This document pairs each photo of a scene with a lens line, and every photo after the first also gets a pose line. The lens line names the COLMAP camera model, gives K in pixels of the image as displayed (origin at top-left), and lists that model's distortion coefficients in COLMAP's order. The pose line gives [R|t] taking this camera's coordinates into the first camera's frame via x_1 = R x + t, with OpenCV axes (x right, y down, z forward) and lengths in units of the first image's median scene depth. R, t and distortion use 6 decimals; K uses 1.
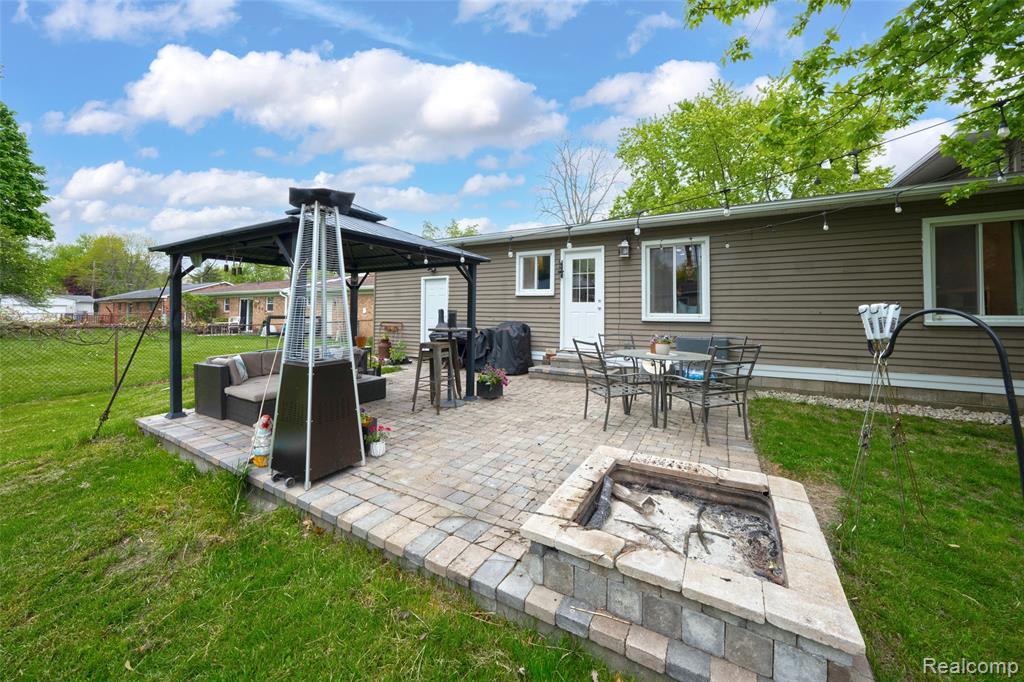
lens RADIAL K [[357.2, 0, 516.3], [0, 357.2, 341.7], [0, 0, 1]] dist [-0.012734, 0.000114]
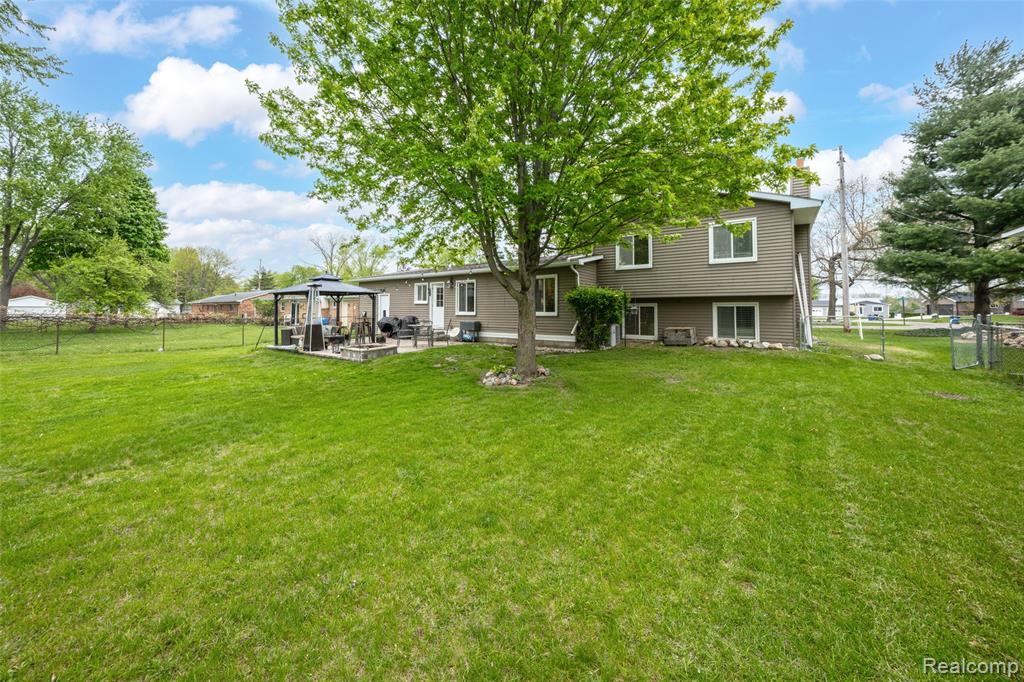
lens RADIAL K [[357.2, 0, 508.1], [0, 357.2, 338.9], [0, 0, 1]] dist [-0.012734, 0.000114]
pose [[0.994292, 0.003291, -0.106646, 0.795576], [-0.003367, 0.999994, -0.000532, 0.080901], [0.106643, 0.000888, 0.994297, -1.072042]]
